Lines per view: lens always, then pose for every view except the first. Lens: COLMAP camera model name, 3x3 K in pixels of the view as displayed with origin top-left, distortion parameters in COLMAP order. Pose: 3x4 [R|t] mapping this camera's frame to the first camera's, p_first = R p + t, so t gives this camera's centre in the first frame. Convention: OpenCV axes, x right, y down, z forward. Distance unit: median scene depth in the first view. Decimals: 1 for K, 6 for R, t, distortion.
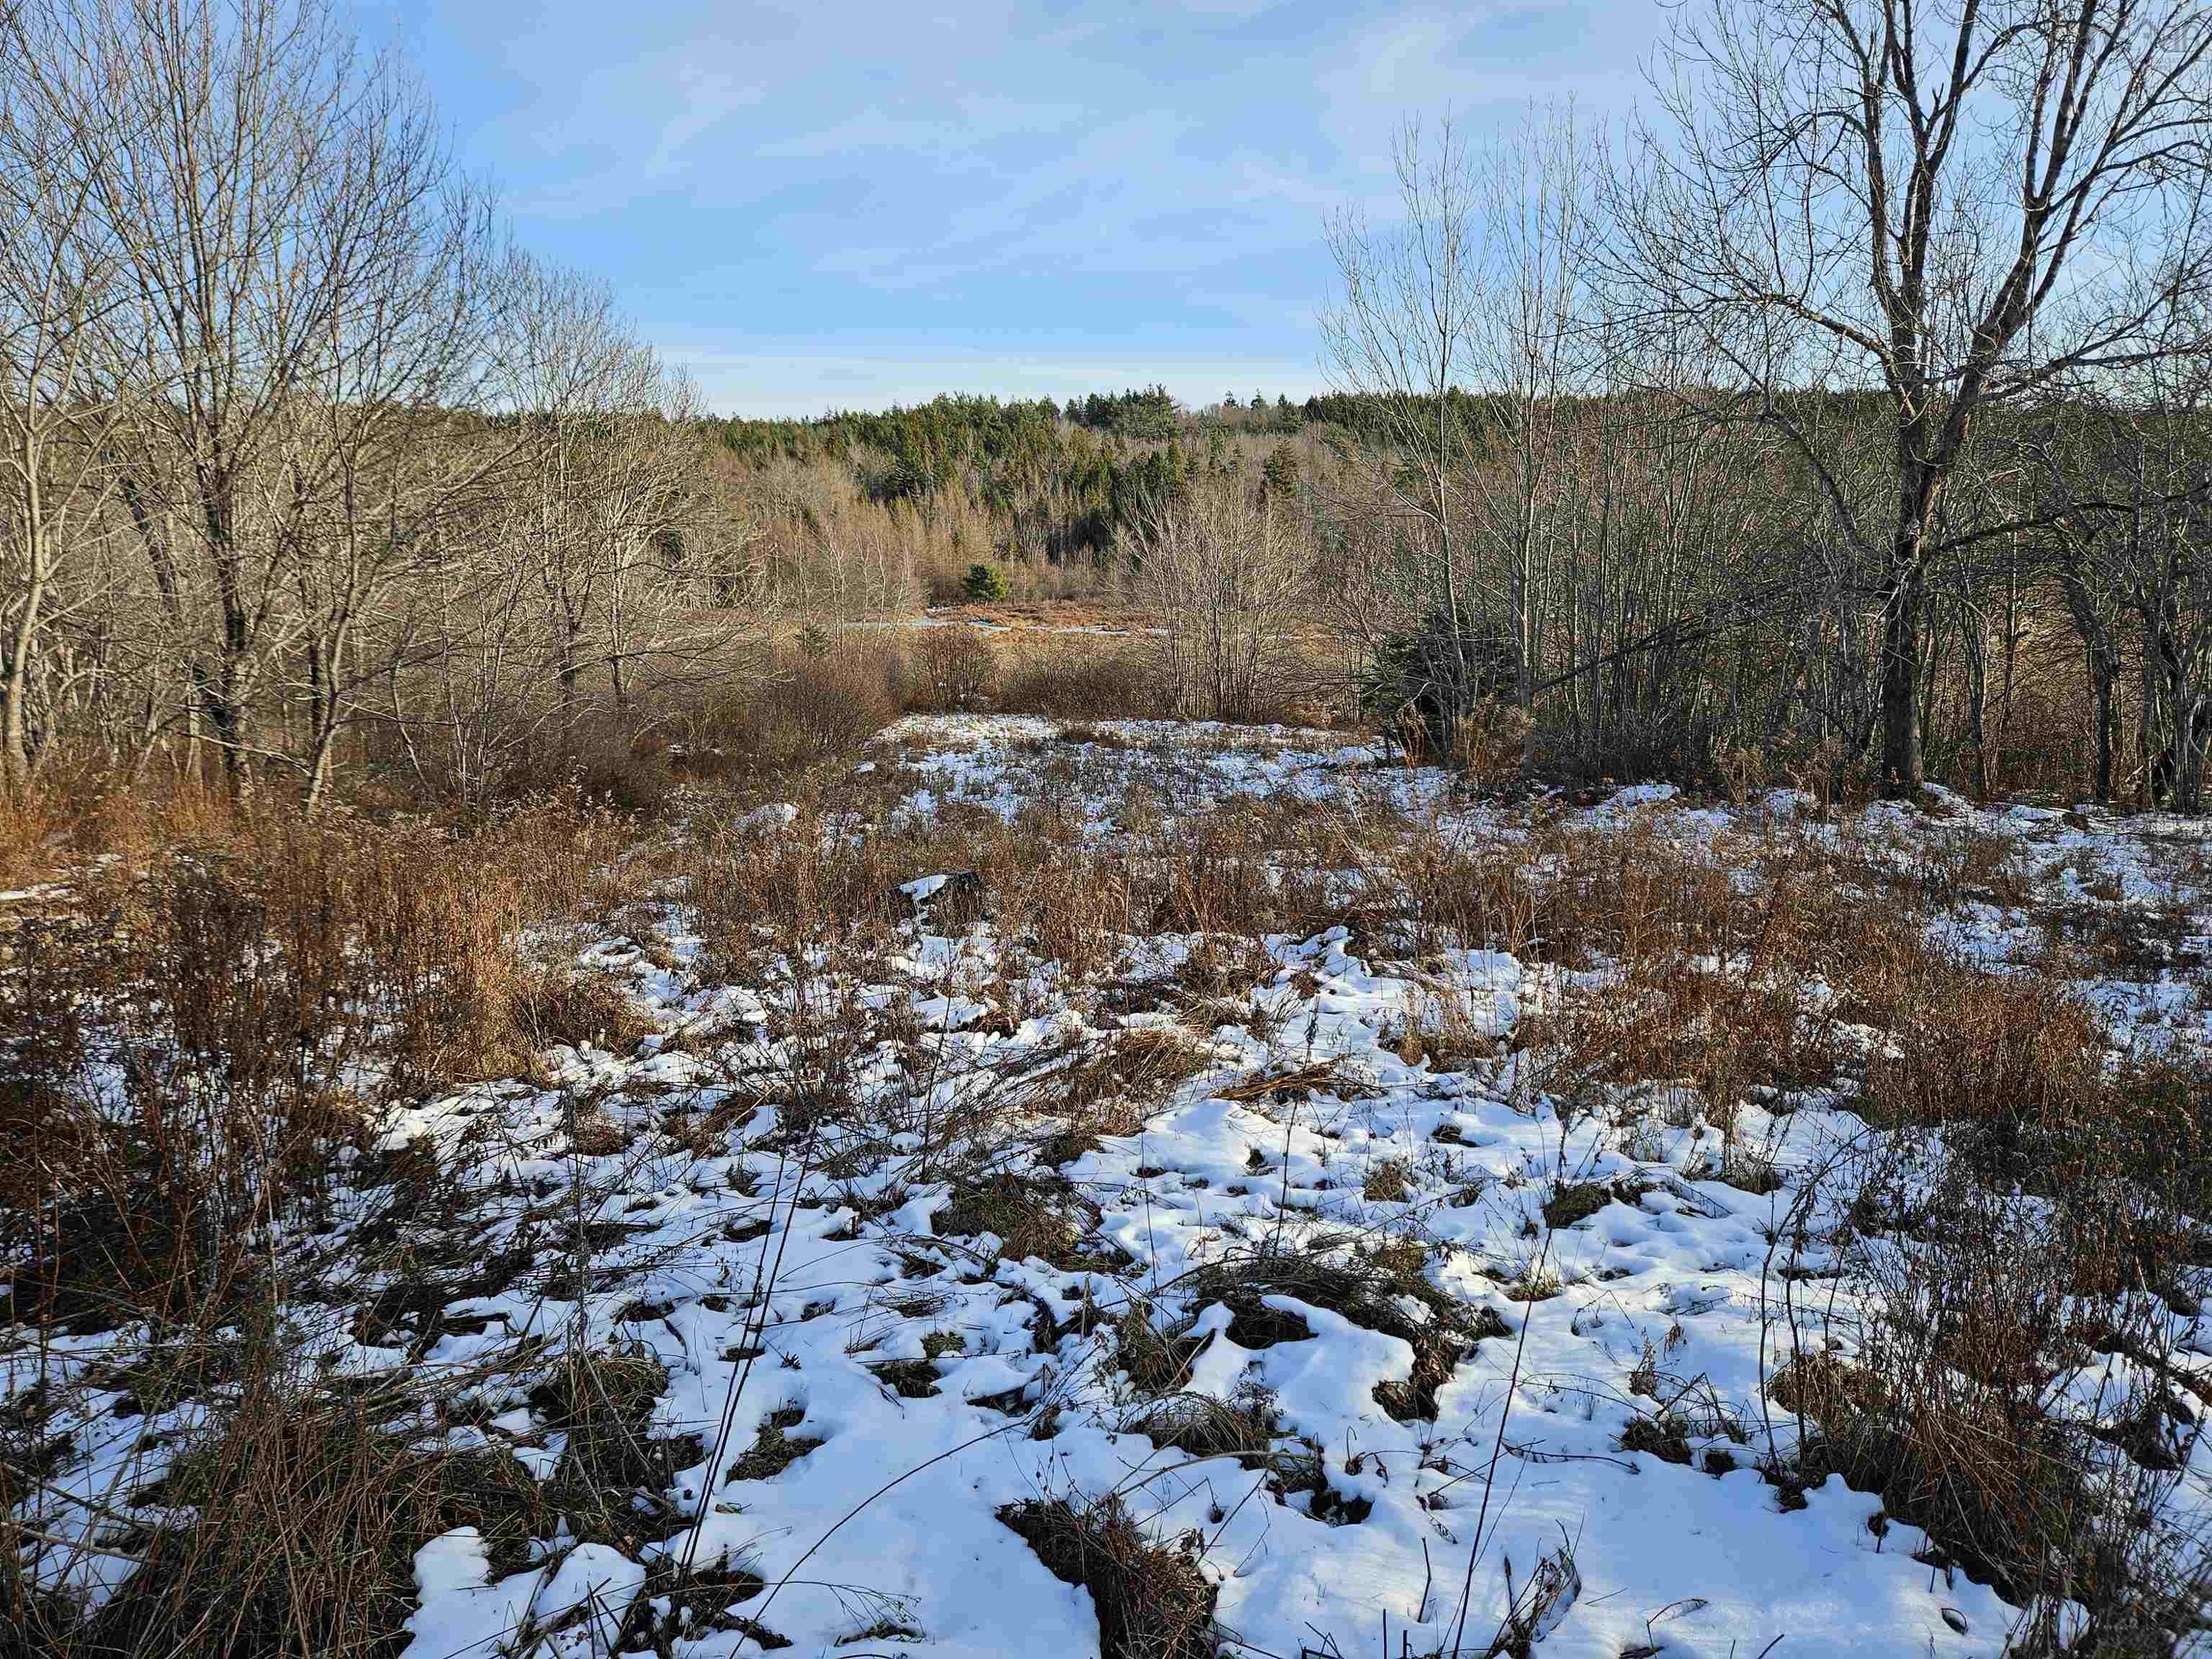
lens RADIAL K [[1469.6, 0, 1117.2], [0, 1469.6, 836.8], [0, 0, 1]] dist [0.078407, -0.070389]
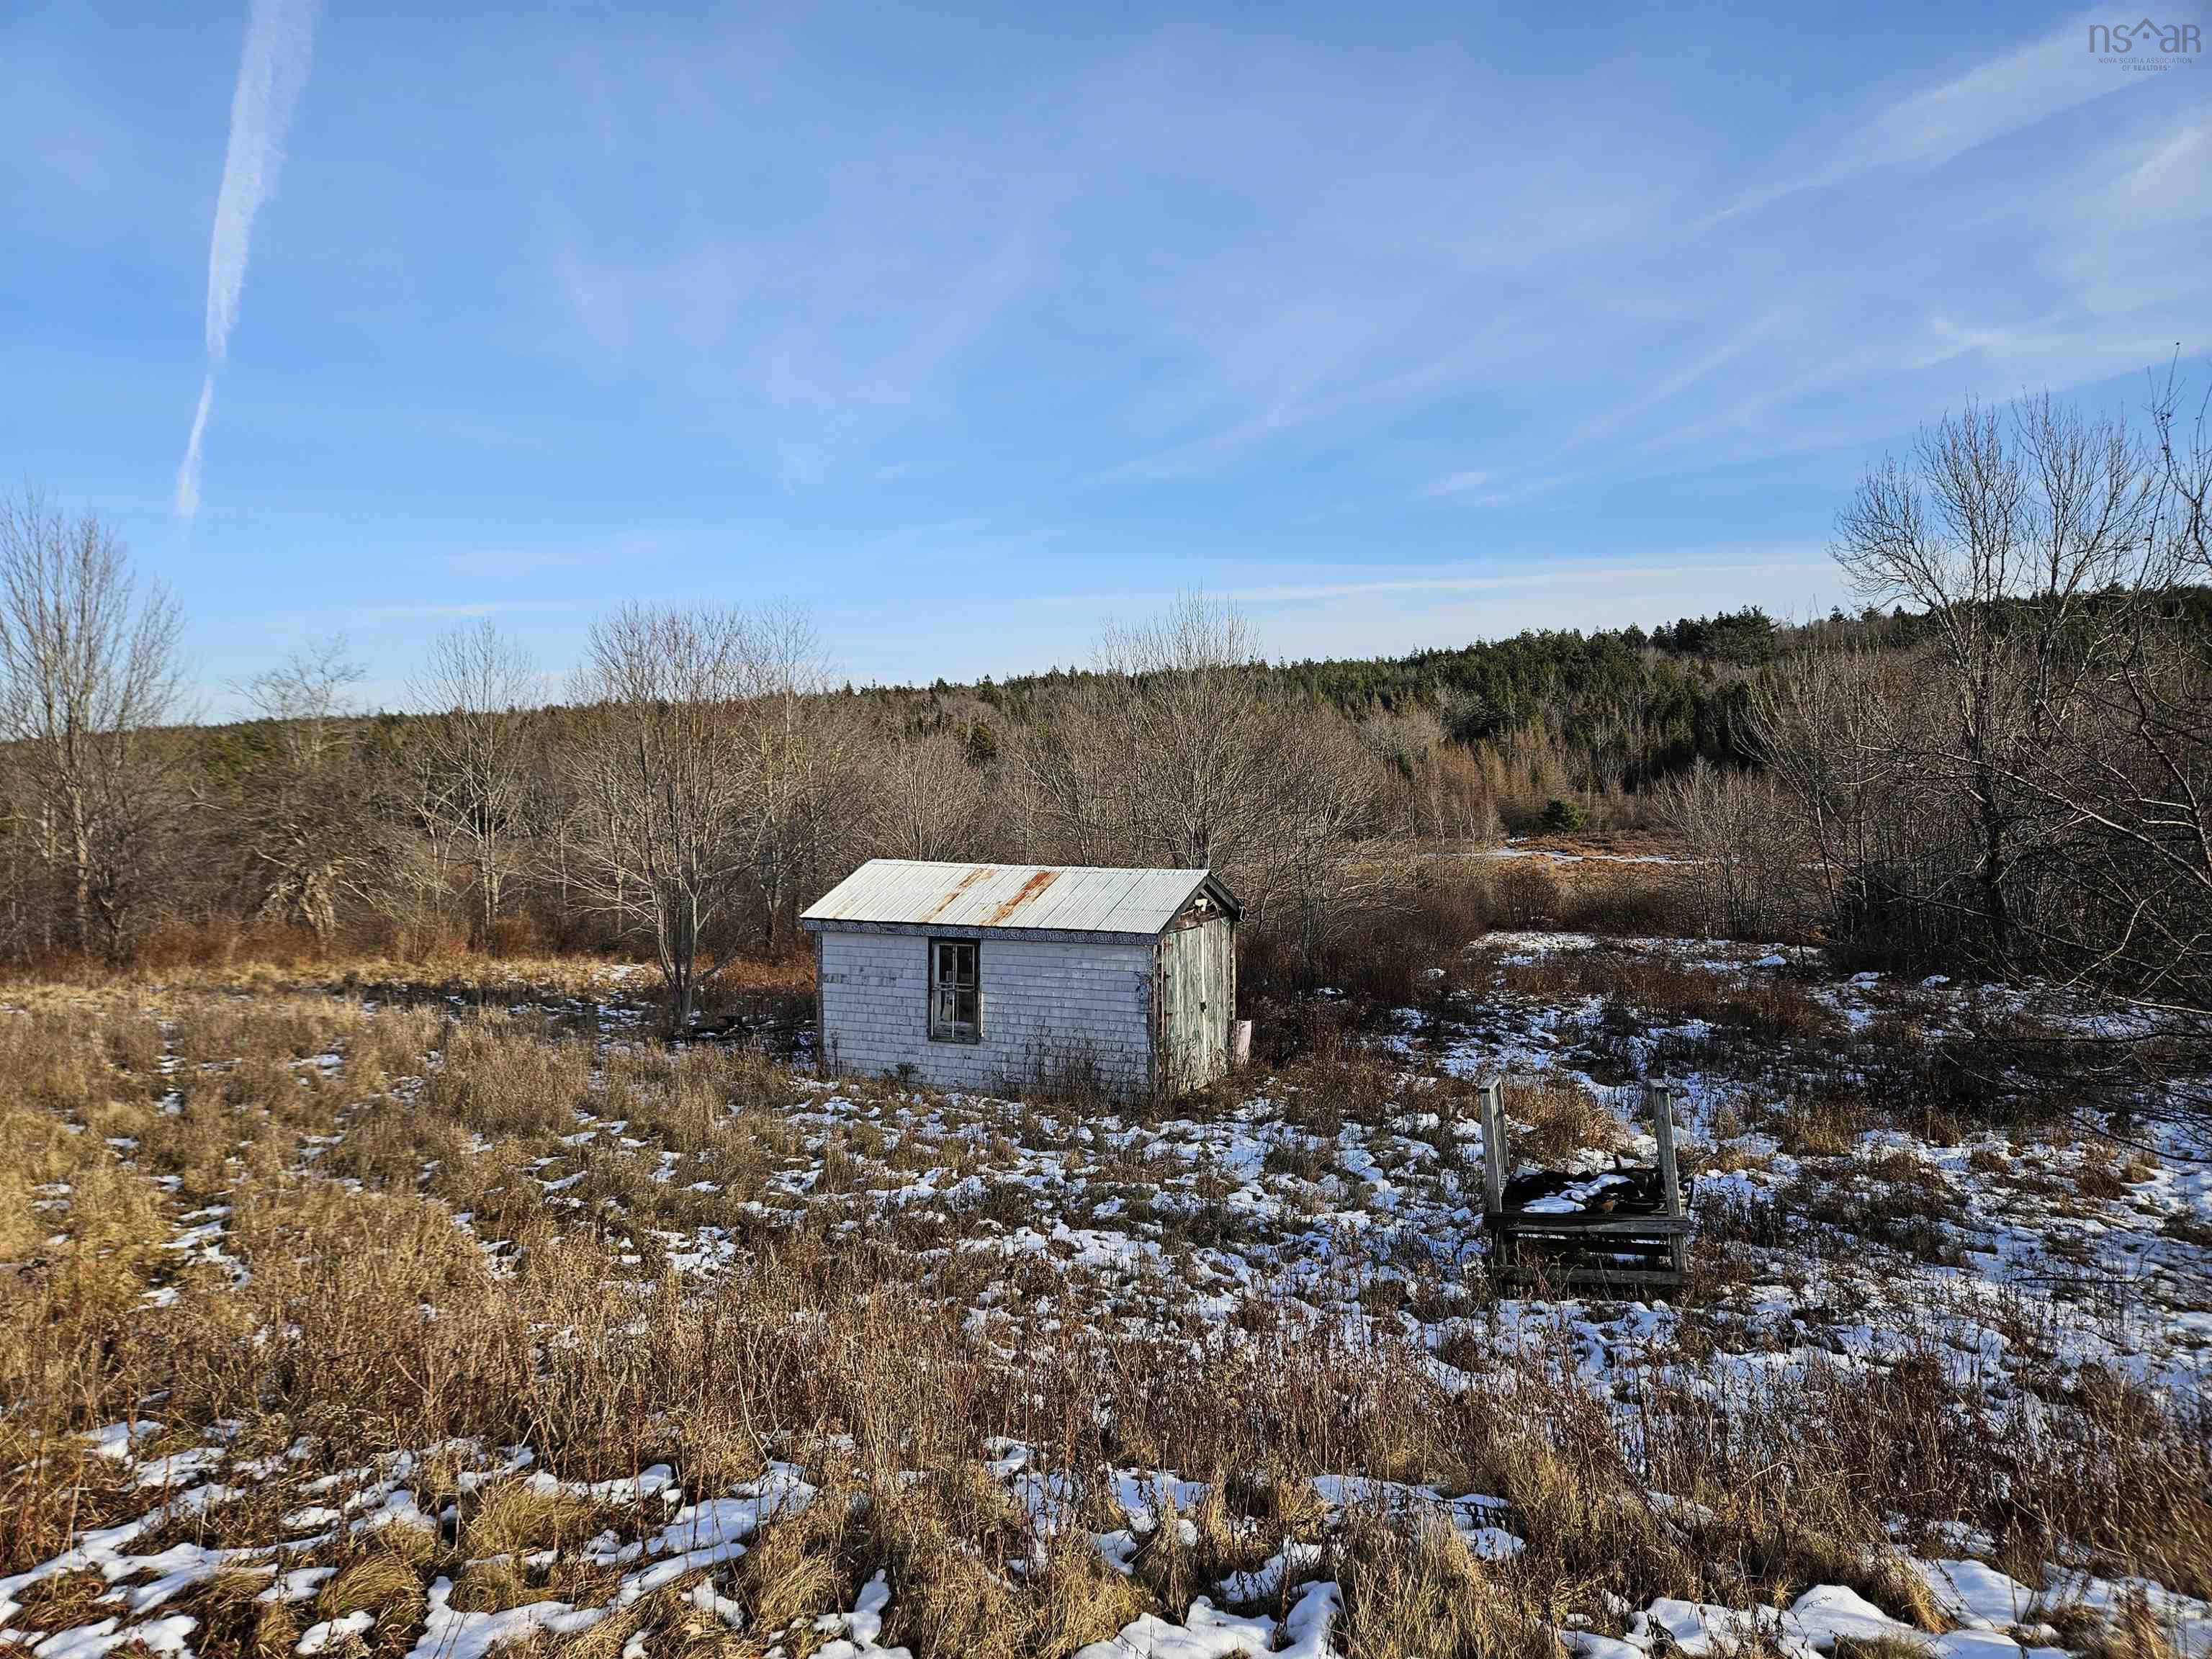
lens RADIAL K [[1470.8, 0, 1095.5], [0, 1470.8, 830.7], [0, 0, 1]] dist [0.072532, -0.066665]
pose [[0.921302, -0.012434, -0.388648, 0.131282], [-0.046402, 0.988831, -0.141632, 0.085654], [0.386068, 0.148520, 0.910436, -0.966833]]
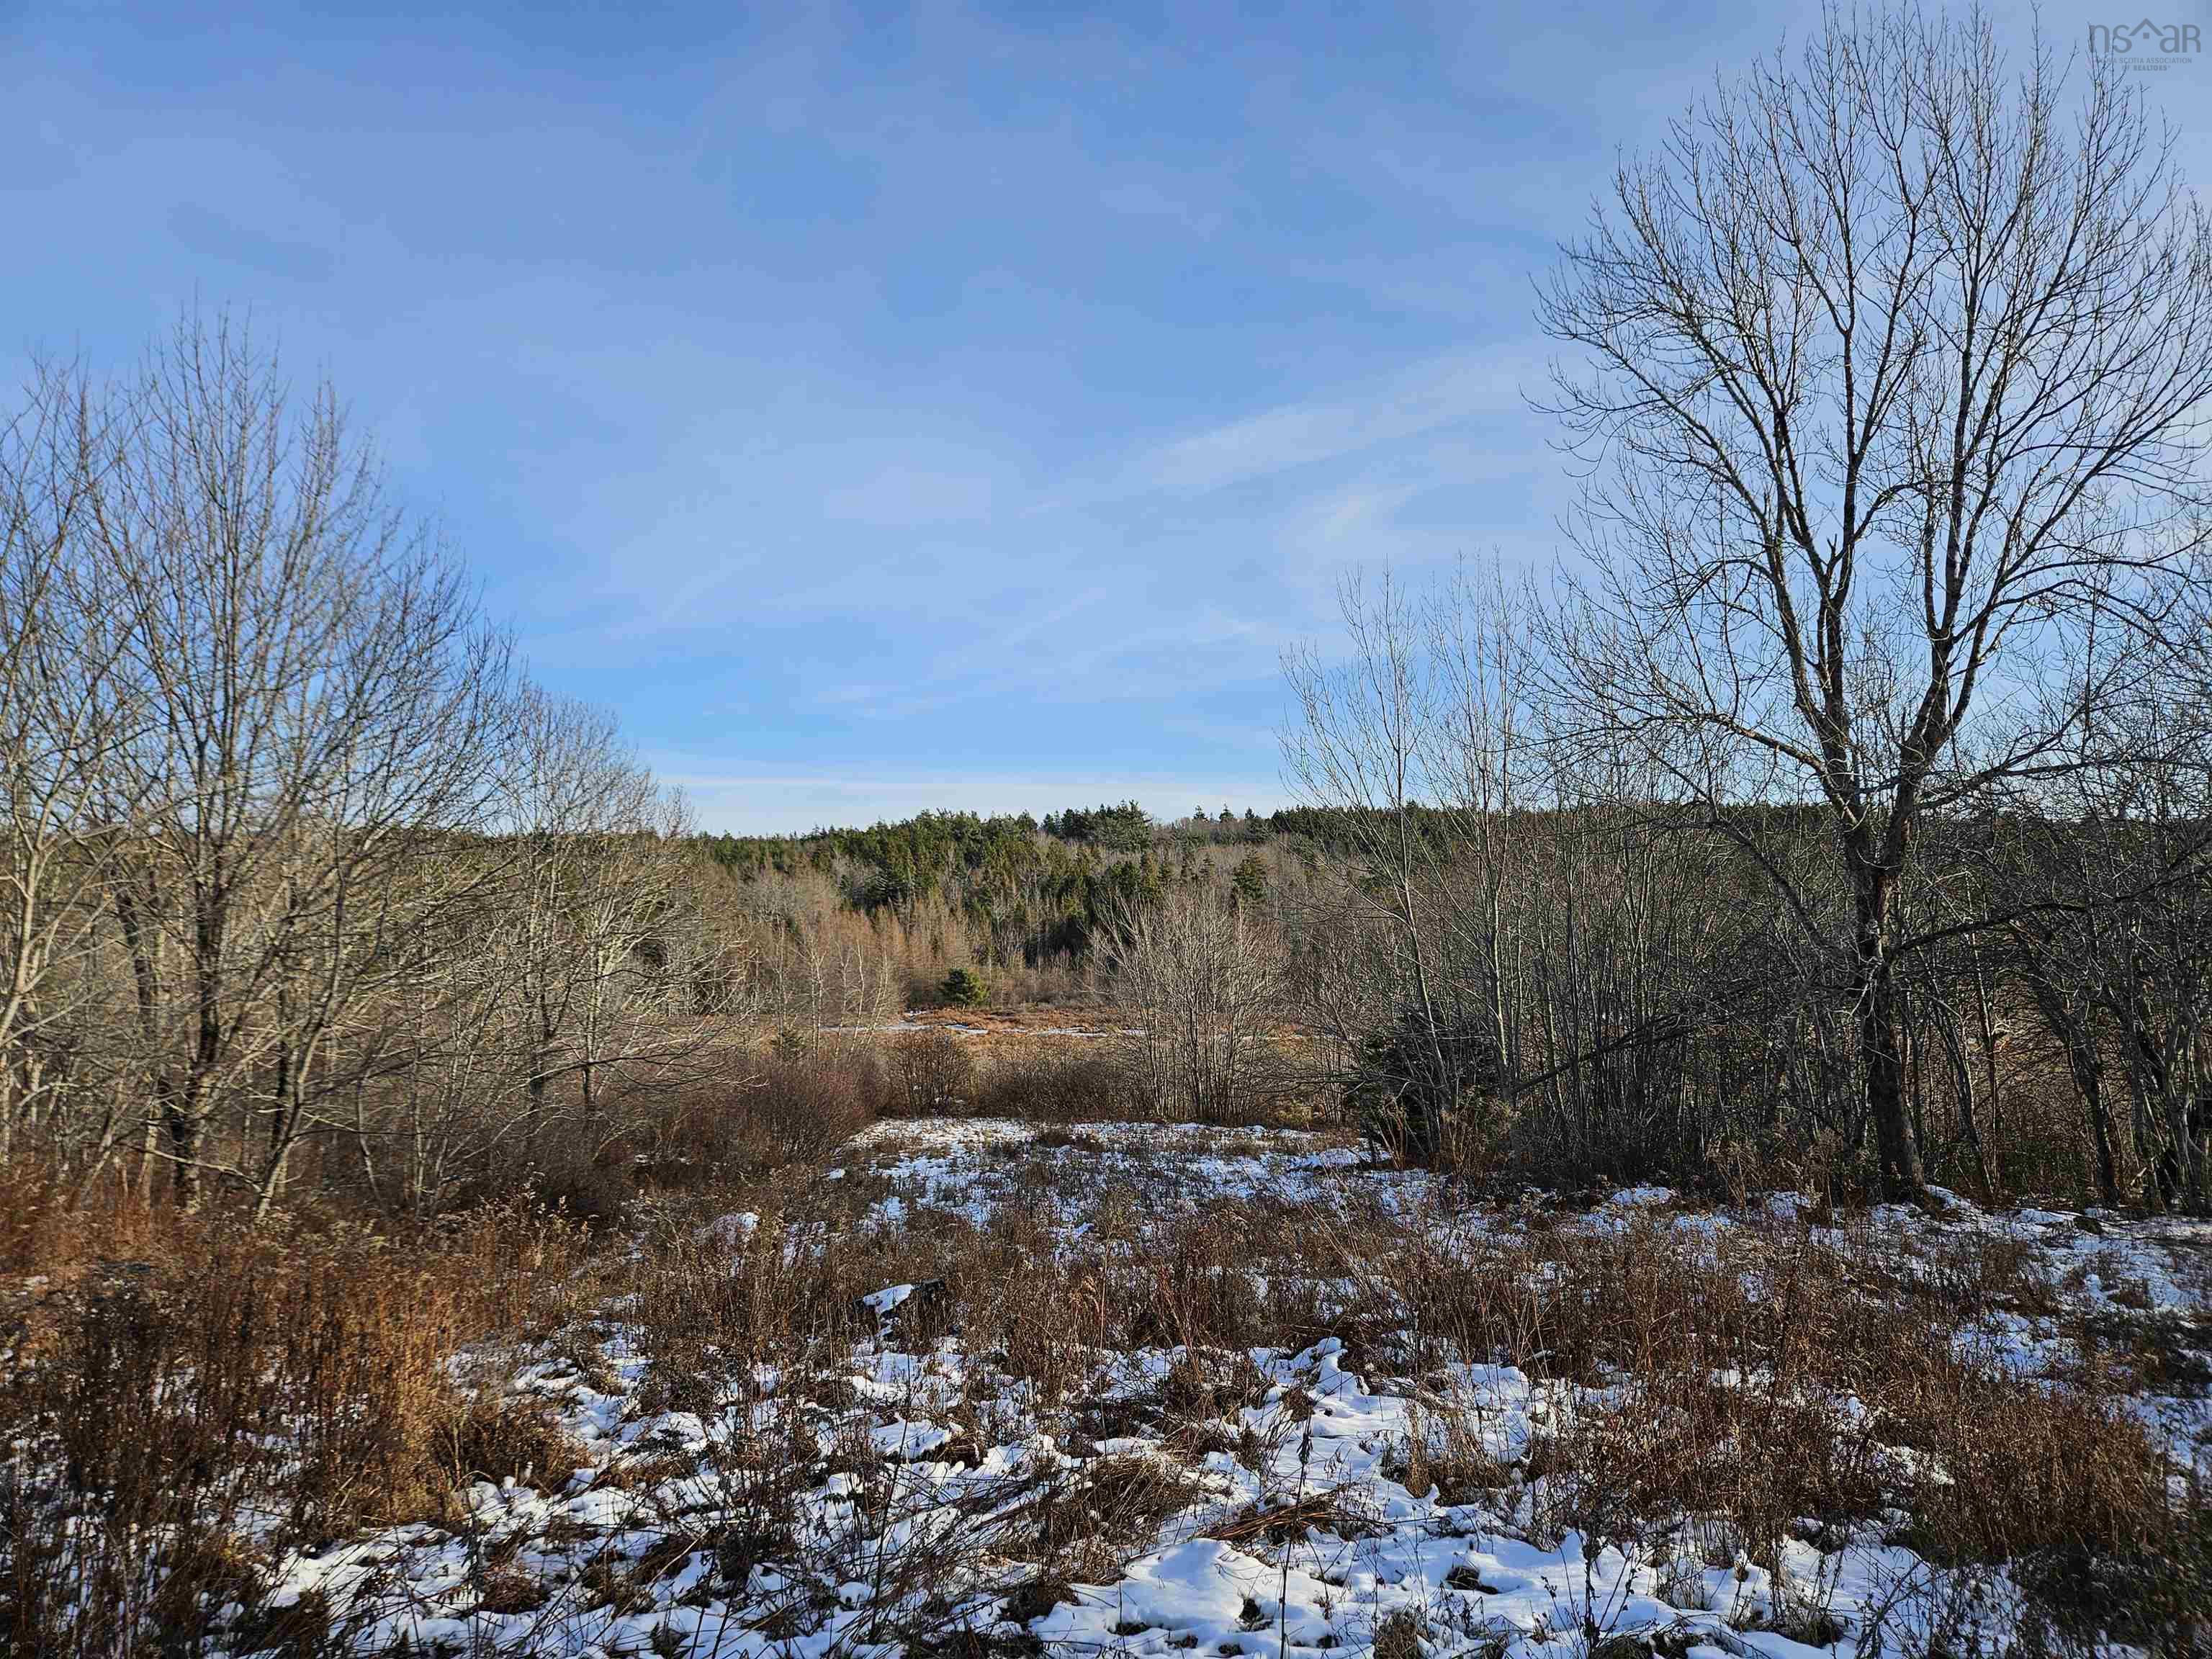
lens RADIAL K [[1470.8, 0, 1095.5], [0, 1470.8, 830.7], [0, 0, 1]] dist [0.072532, -0.066665]
pose [[0.999951, -0.009687, 0.001994, 0.001153], [0.009863, 0.962056, -0.272674, 0.003310], [0.000723, 0.272680, 0.962104, 0.003015]]
